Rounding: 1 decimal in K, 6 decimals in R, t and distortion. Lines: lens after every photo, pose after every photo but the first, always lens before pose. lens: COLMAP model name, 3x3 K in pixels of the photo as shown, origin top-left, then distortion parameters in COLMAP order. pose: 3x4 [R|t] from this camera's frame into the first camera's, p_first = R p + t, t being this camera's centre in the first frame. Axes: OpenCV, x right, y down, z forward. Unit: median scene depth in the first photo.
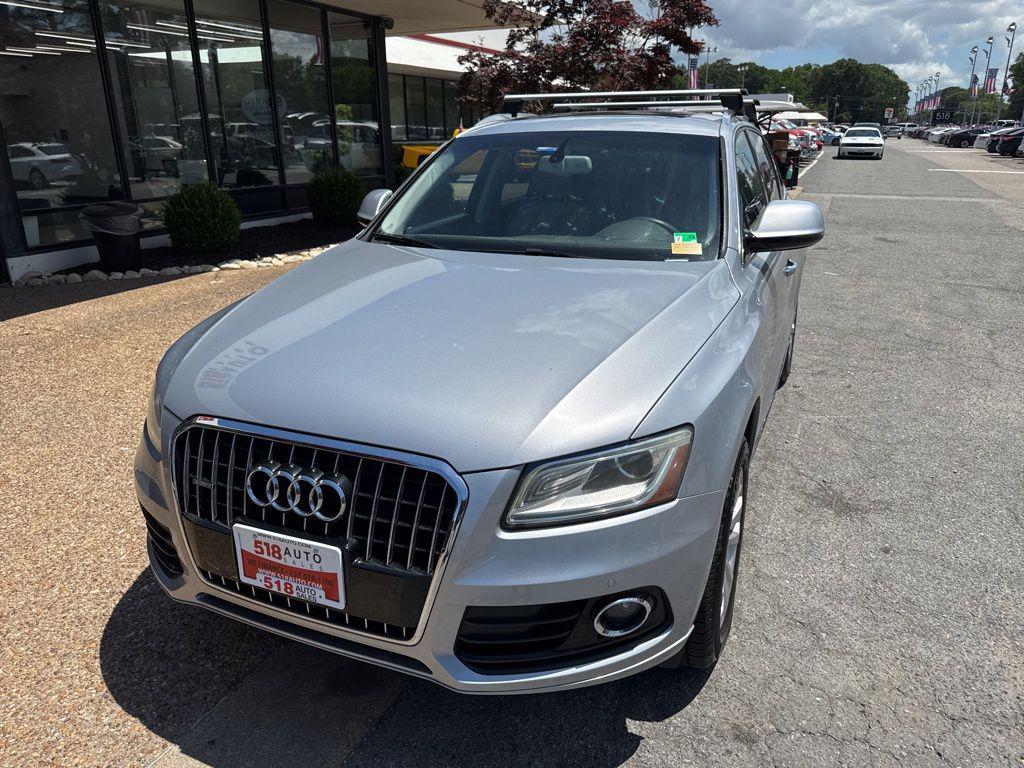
lens RADIAL K [[727.5, 0, 512.7], [0, 727.5, 390.2], [0, 0, 1]] dist [0.065140, -0.088910]
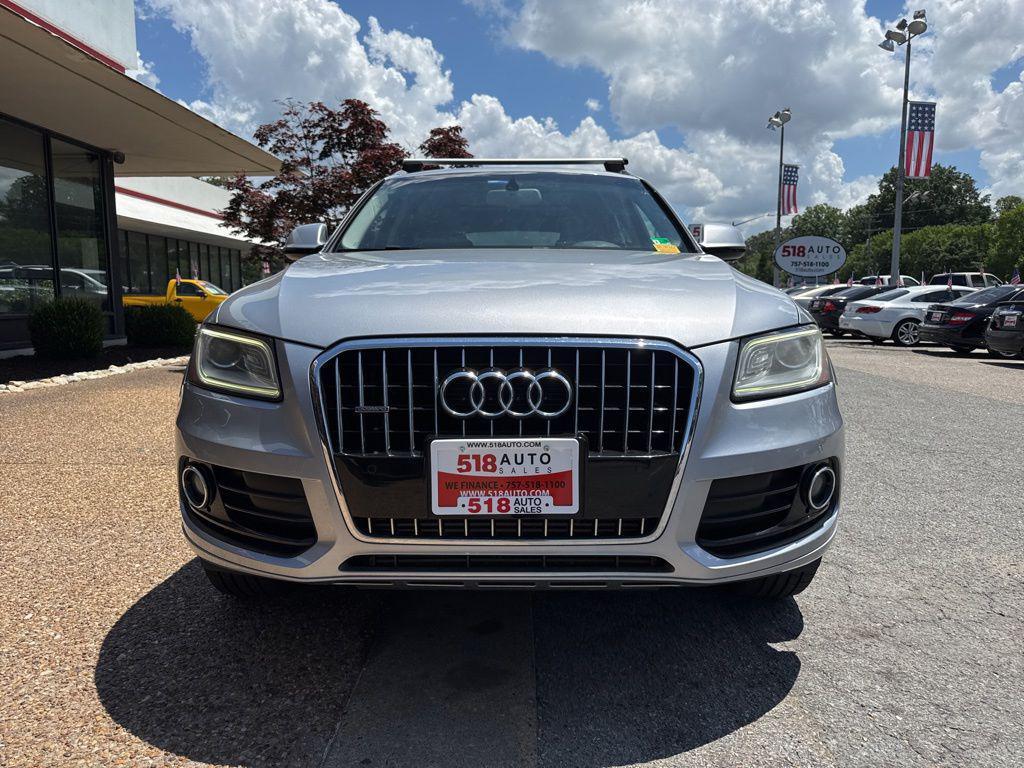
lens RADIAL K [[727.5, 0, 512.7], [0, 727.5, 390.2], [0, 0, 1]] dist [0.065140, -0.088910]
pose [[0.922199, -0.044750, 0.384118, -0.631610], [0.126255, 0.973695, -0.189679, 0.305360], [-0.365526, 0.223418, 0.903590, 0.172536]]
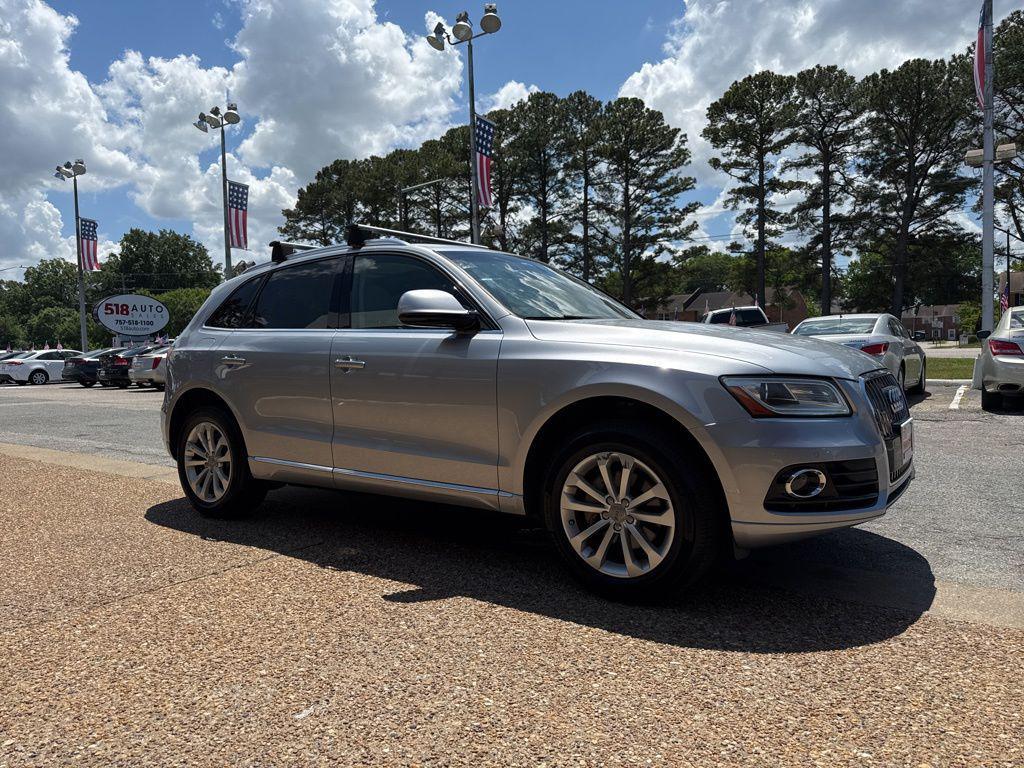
lens RADIAL K [[741.2, 0, 508.5], [0, 741.2, 366.0], [0, 0, 1]] dist [0.054603, -0.079563]
pose [[0.205138, -0.025347, 0.978405, -2.282595], [0.347052, 0.936591, -0.048501, -0.175470], [-0.915136, 0.349506, 0.200927, 1.445120]]
